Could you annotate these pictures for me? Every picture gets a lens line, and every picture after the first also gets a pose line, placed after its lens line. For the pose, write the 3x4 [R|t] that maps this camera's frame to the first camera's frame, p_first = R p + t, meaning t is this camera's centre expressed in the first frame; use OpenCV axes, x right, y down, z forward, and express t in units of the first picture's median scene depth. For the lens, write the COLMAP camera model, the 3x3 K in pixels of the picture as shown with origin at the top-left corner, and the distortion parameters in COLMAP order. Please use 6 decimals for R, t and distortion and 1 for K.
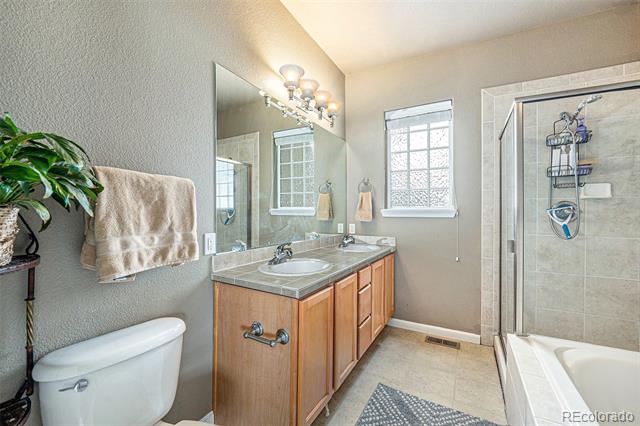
lens RADIAL K [[273.7, 0, 321.5], [0, 273.7, 212.1], [0, 0, 1]] dist [-0.002319, -0.000397]
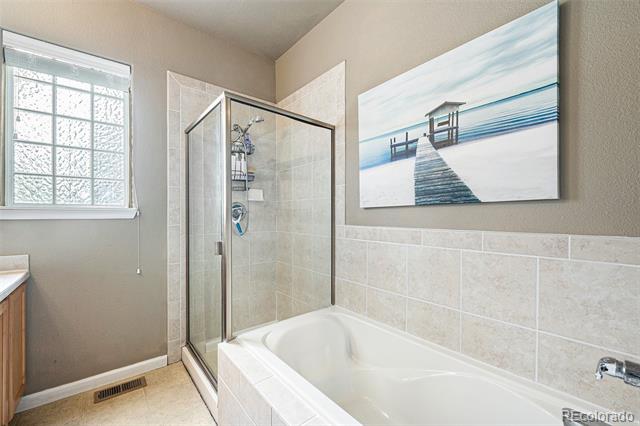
lens RADIAL K [[273.7, 0, 321.5], [0, 273.7, 212.1], [0, 0, 1]] dist [-0.002319, -0.000397]
pose [[0.391626, 0.002401, 0.920121, -0.023272], [-0.003248, 0.999994, -0.001227, 0.000604], [-0.920119, -0.002508, 0.391631, 0.223969]]
